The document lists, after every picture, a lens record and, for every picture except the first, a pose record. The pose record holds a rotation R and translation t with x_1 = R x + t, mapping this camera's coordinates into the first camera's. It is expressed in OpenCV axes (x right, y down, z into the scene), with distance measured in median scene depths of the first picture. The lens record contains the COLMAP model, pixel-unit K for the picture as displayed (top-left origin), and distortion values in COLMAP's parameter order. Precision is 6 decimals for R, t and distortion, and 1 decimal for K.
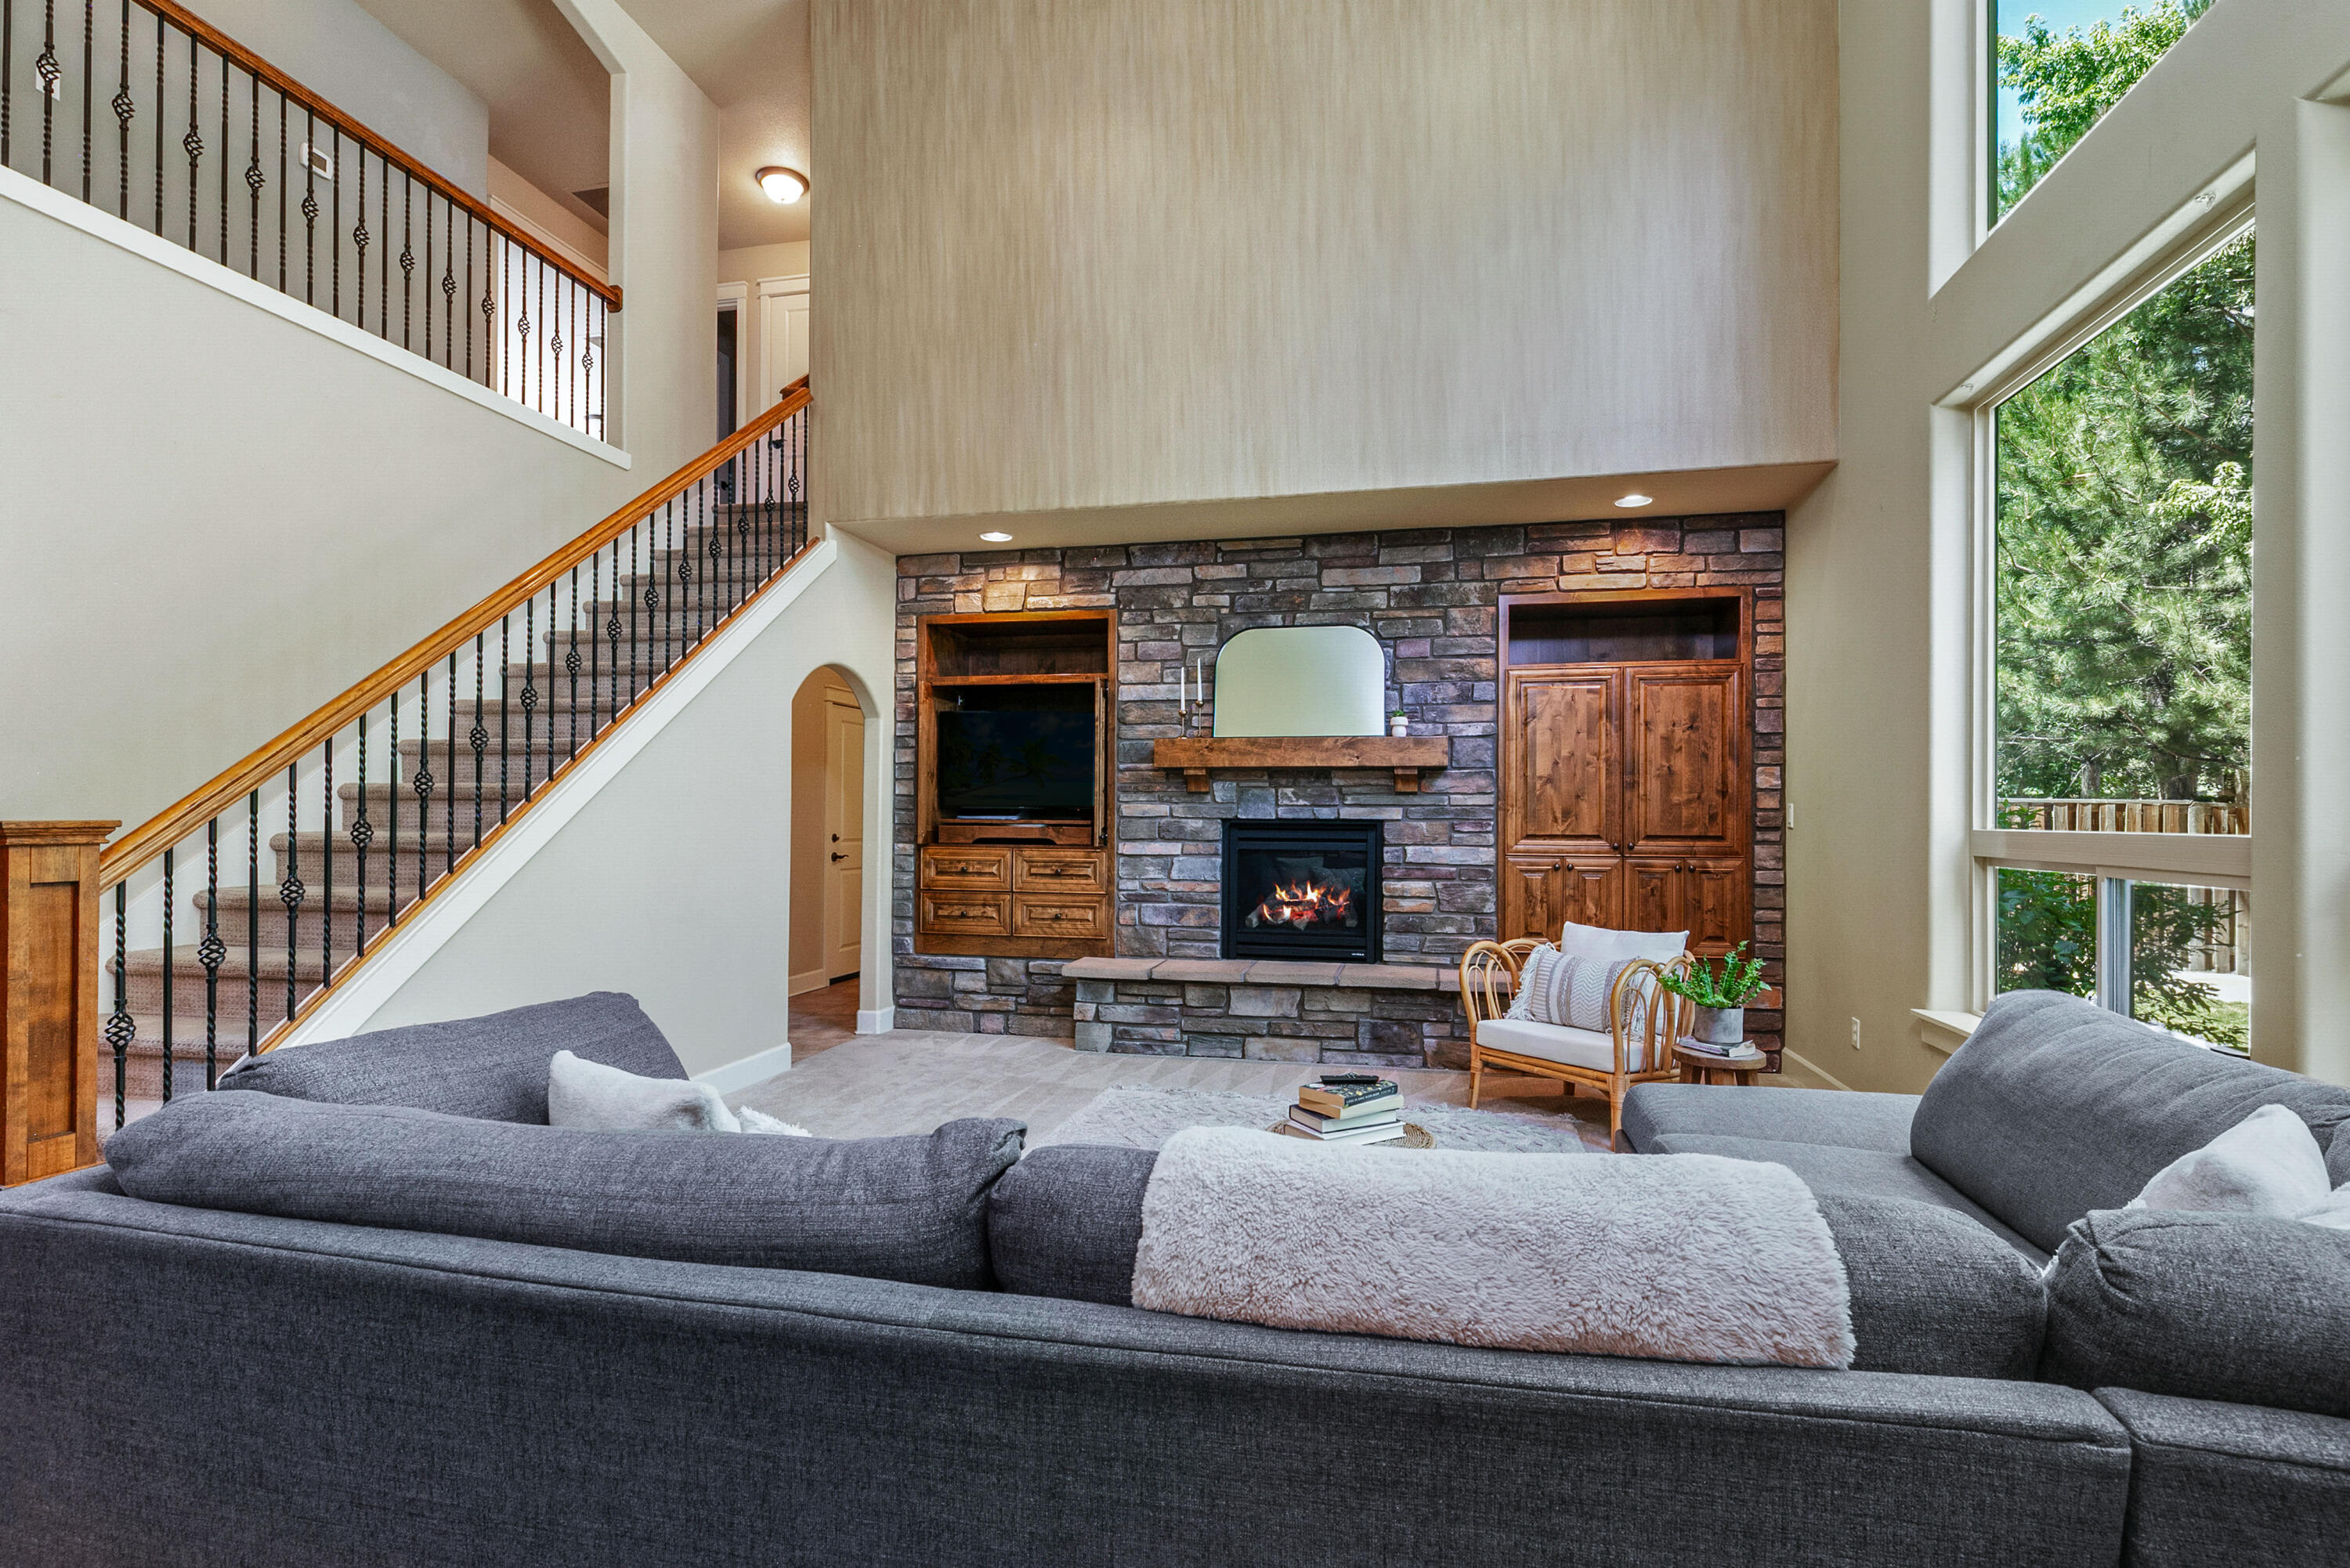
lens RADIAL K [[1088.9, 0, 1171.8], [0, 1088.9, 802.5], [0, 0, 1]] dist [0.006359, -0.000180]
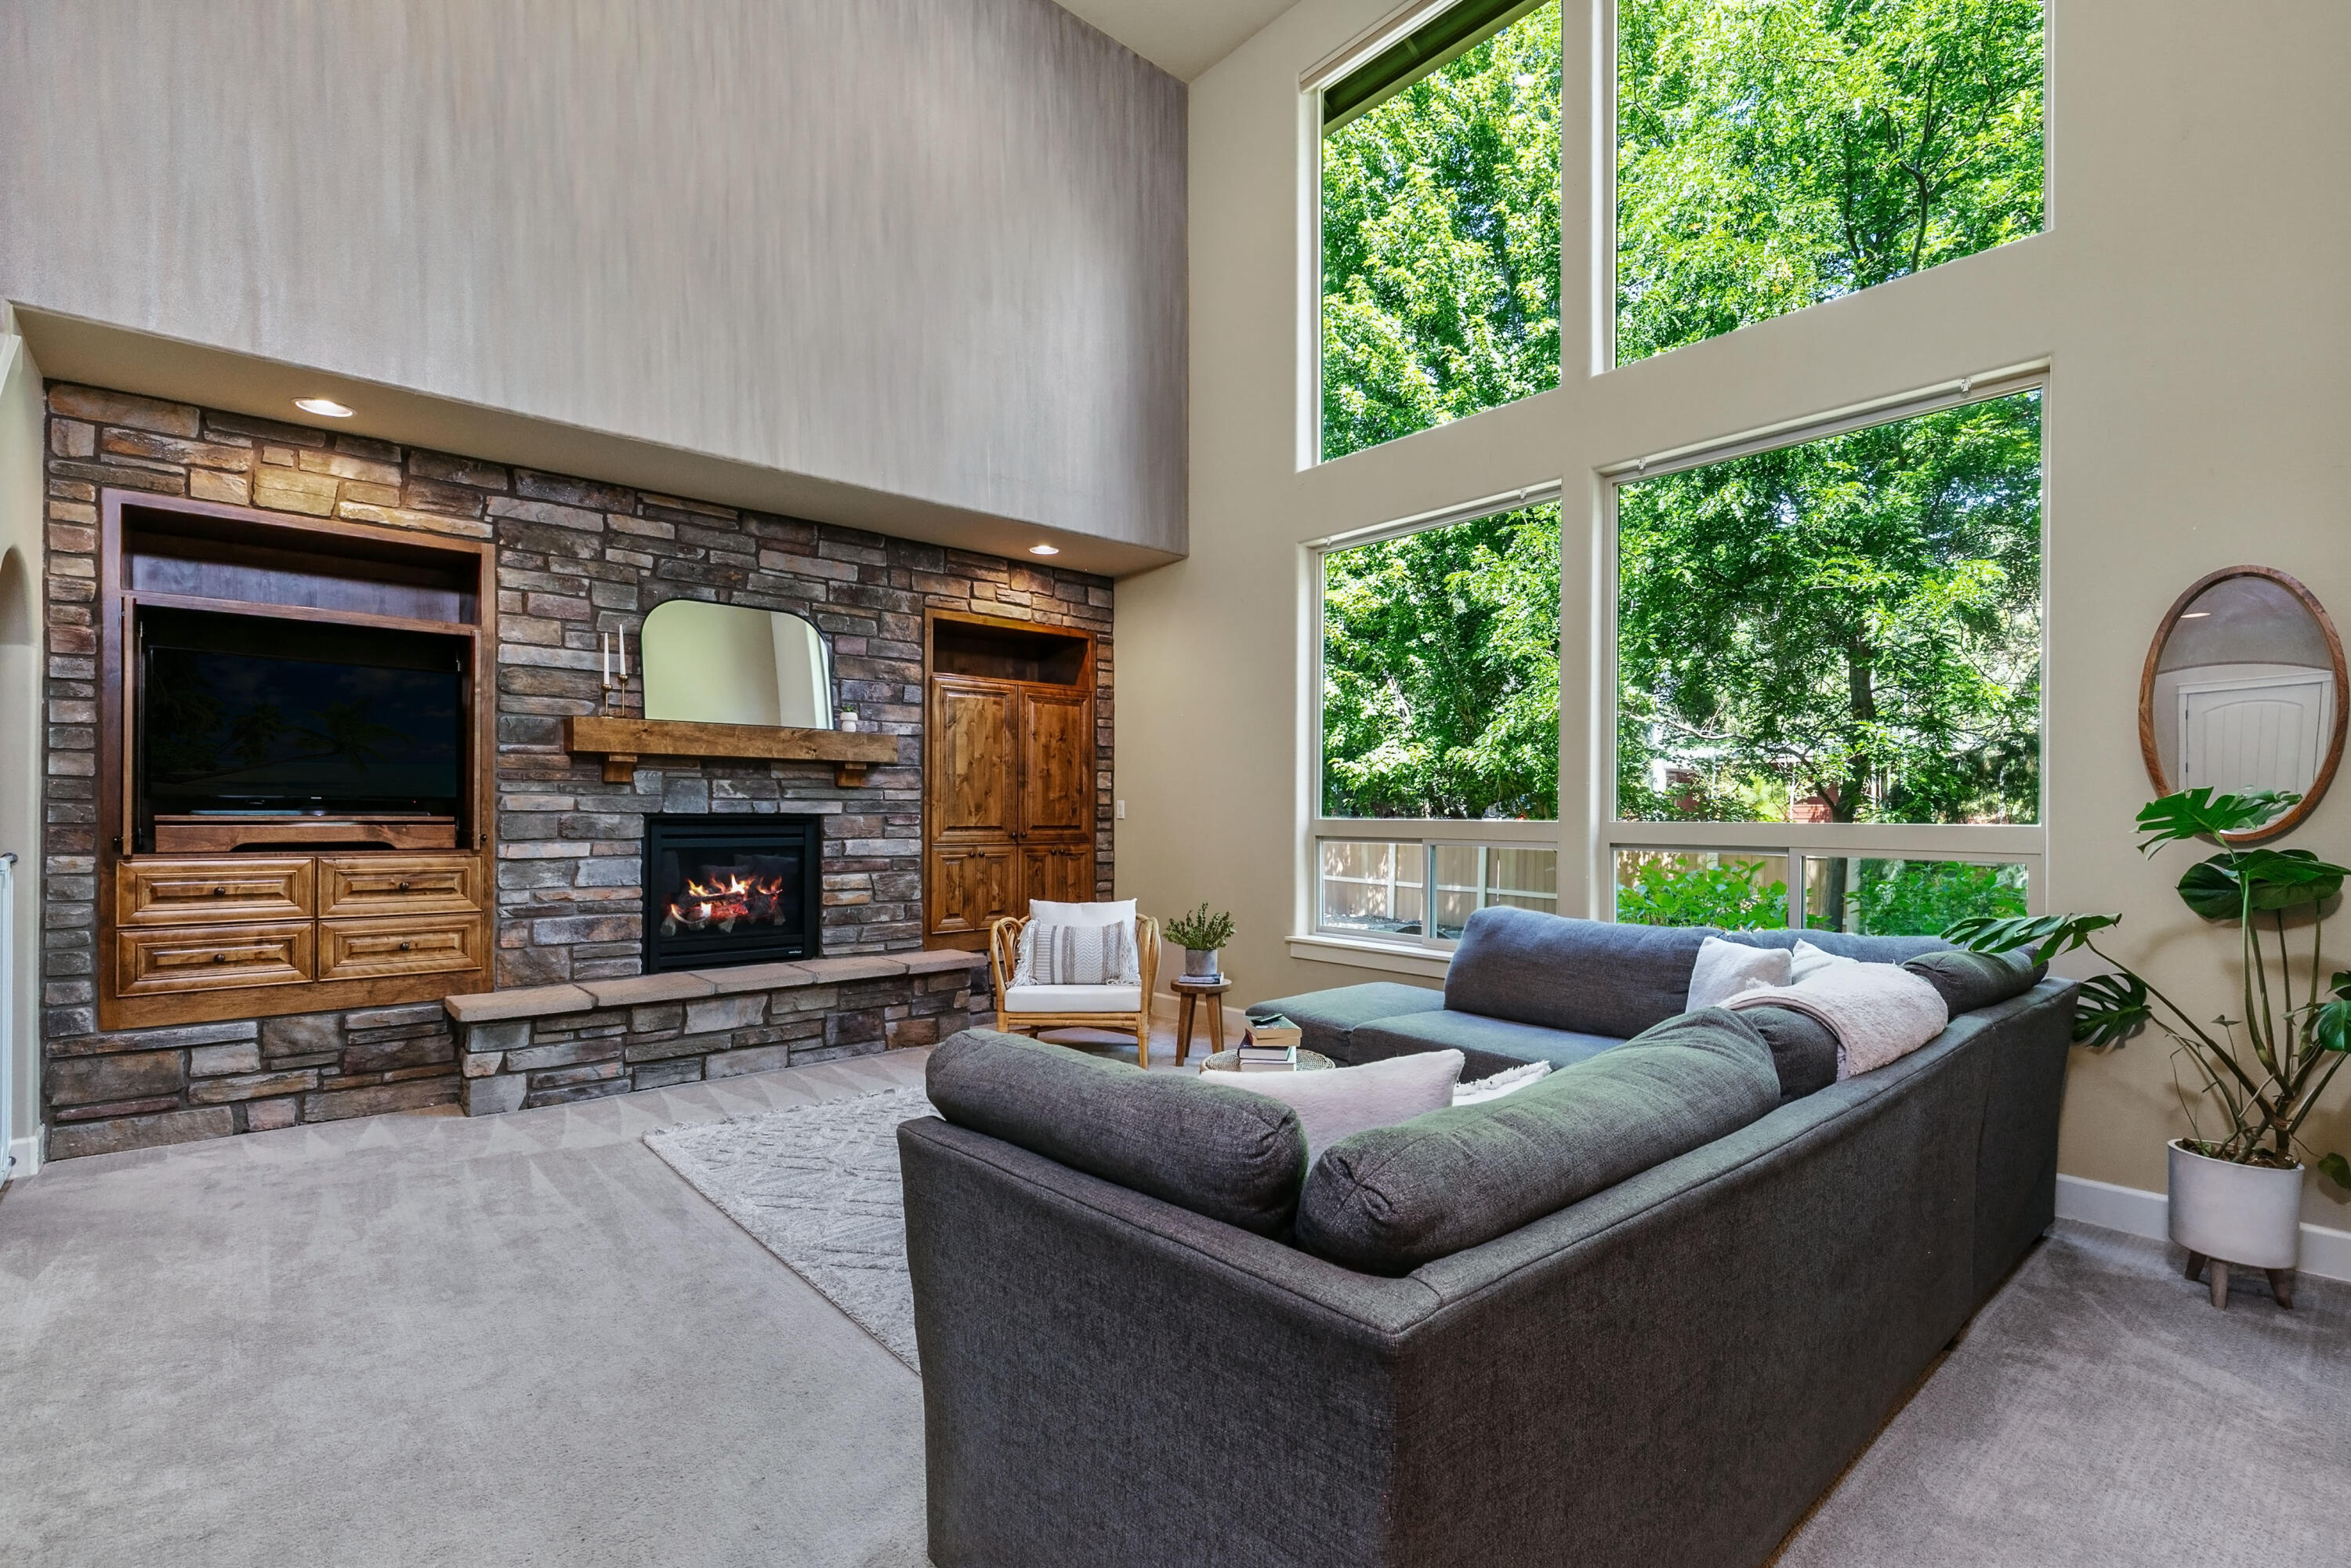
lens RADIAL K [[1069.0, 0, 1185.8], [0, 1069.0, 807.8], [0, 0, 1]] dist [0.003767, -0.000505]
pose [[0.587557, 0.001498, 0.809181, -0.403629], [-0.009555, 0.999941, 0.005086, 0.002253], [-0.809126, -0.010720, 0.587537, 0.157387]]
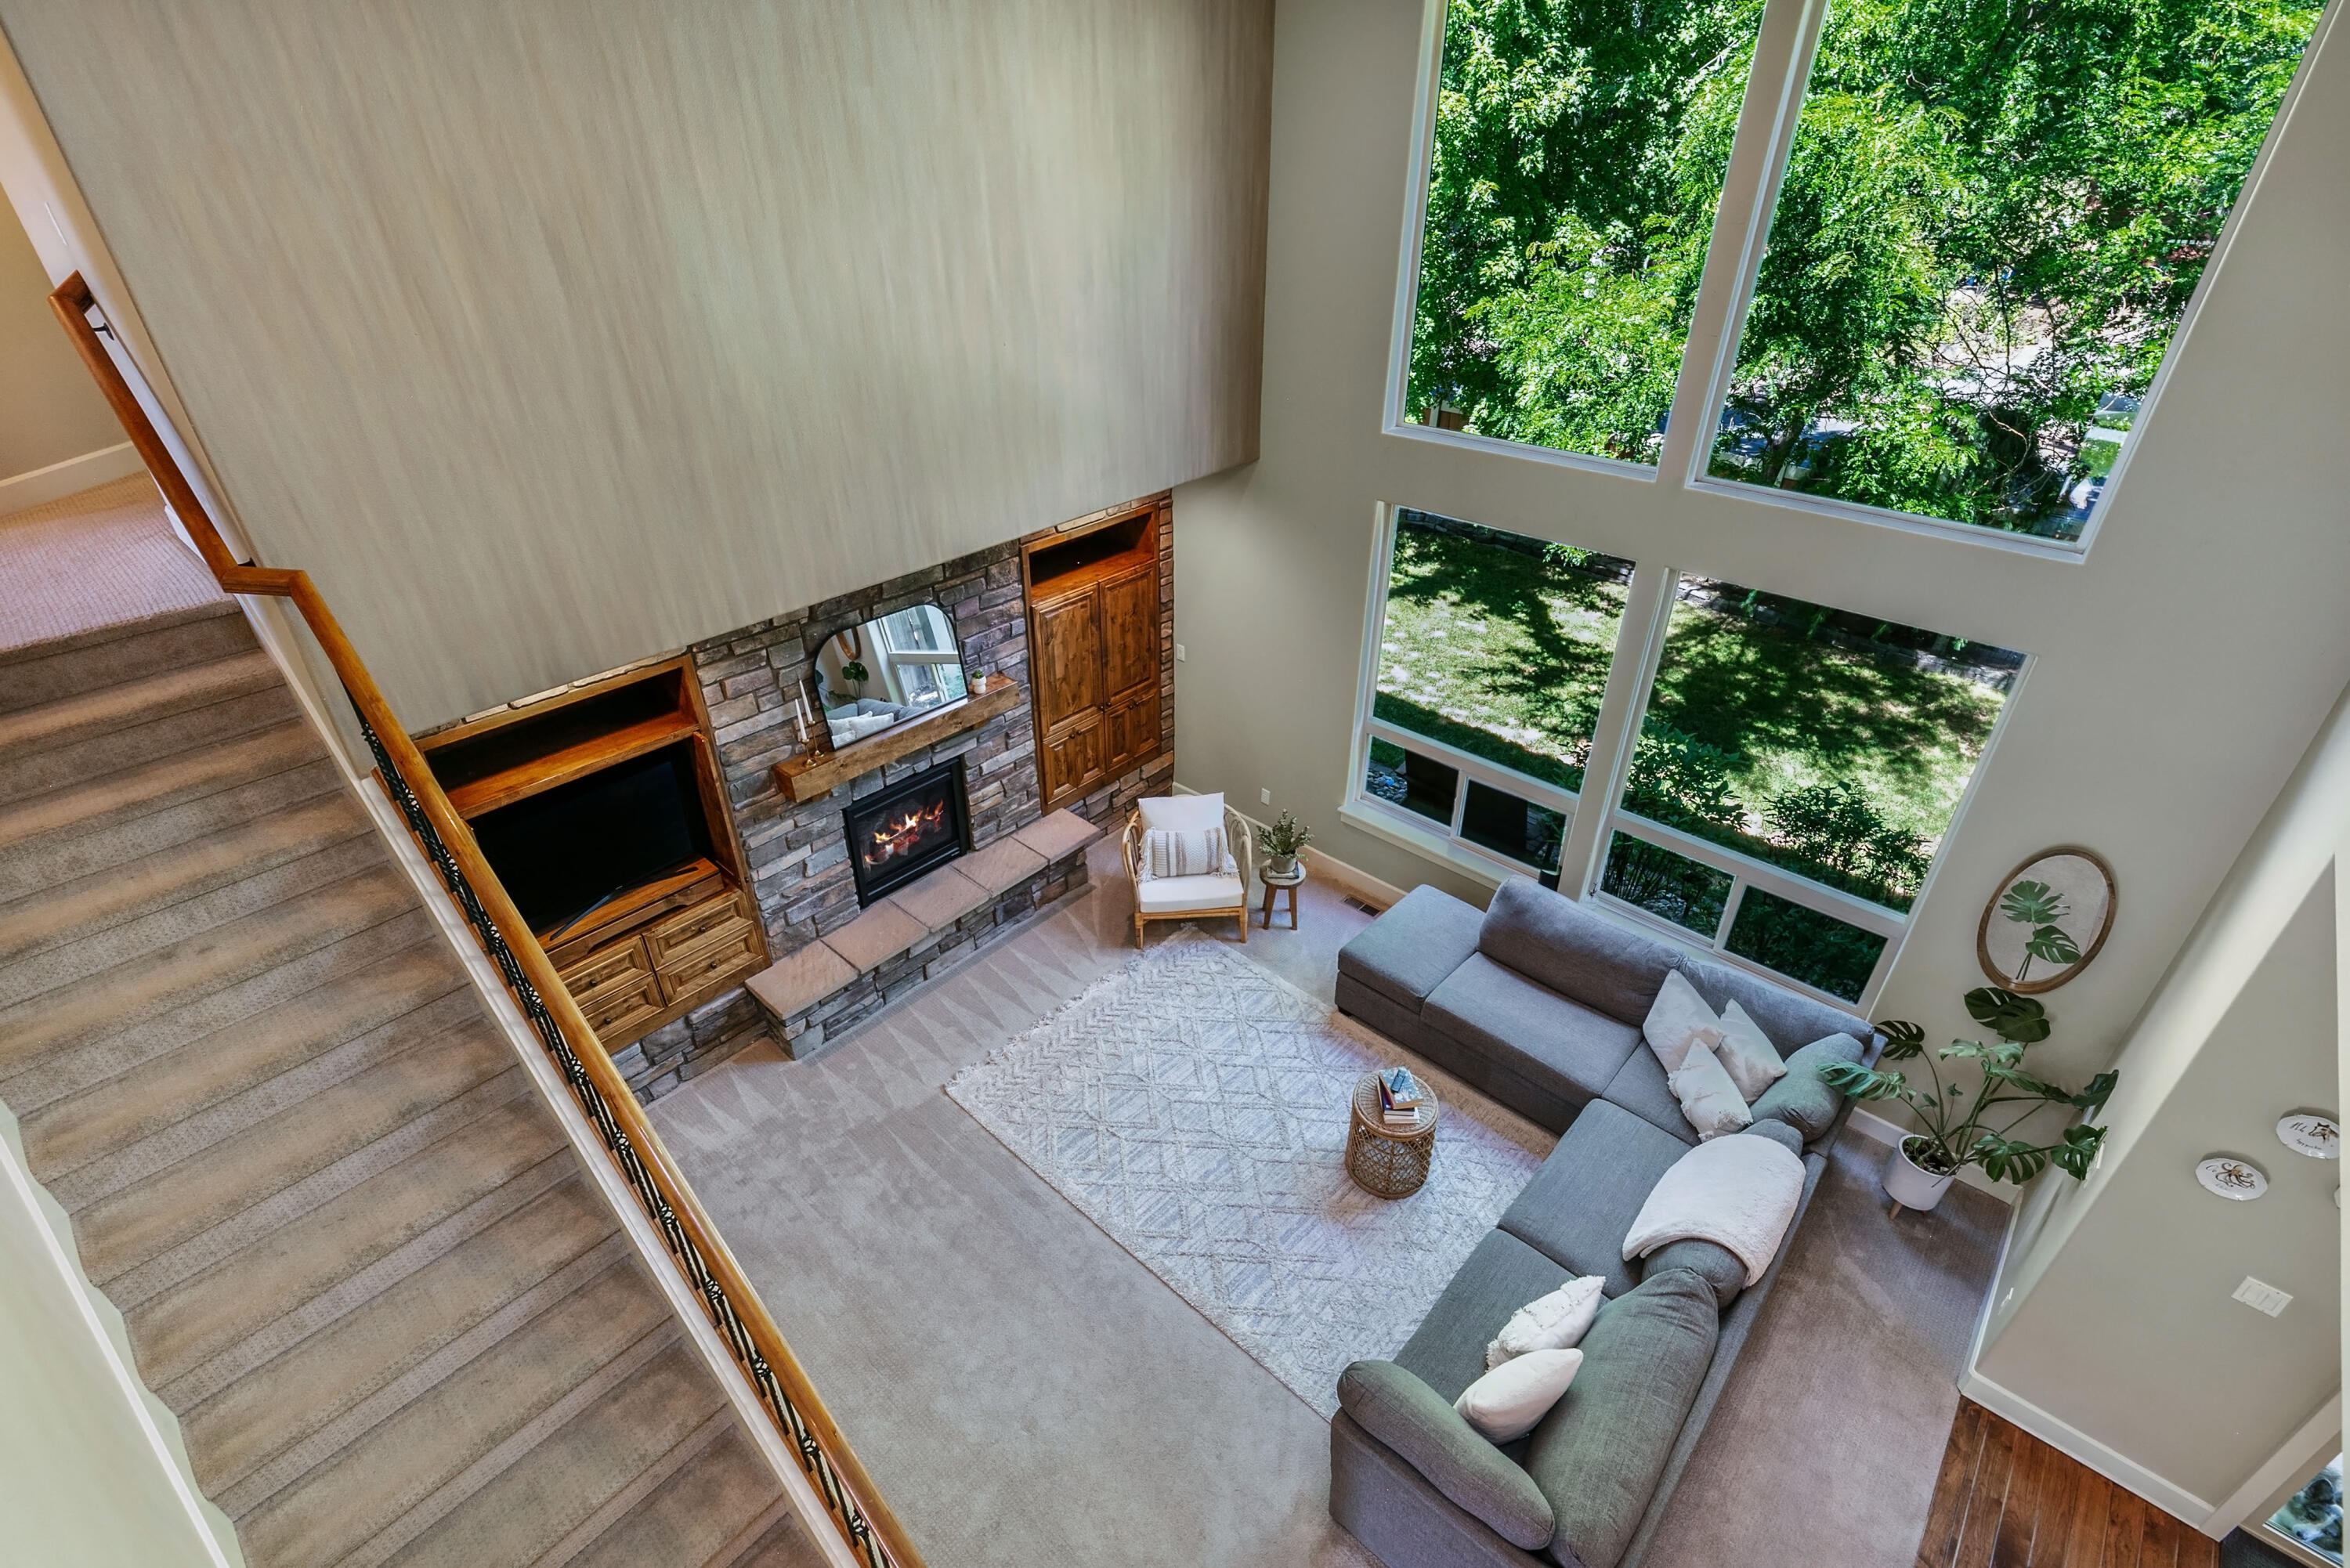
lens RADIAL K [[1081.9, 0, 1178.7], [0, 1081.9, 774.5], [0, 0, 1]] dist [0.010263, -0.000064]
pose [[0.496659, -0.457728, 0.737438, -0.562939], [-0.010317, 0.846463, 0.532348, -0.588123], [-0.867885, -0.272003, 0.415681, 0.308573]]
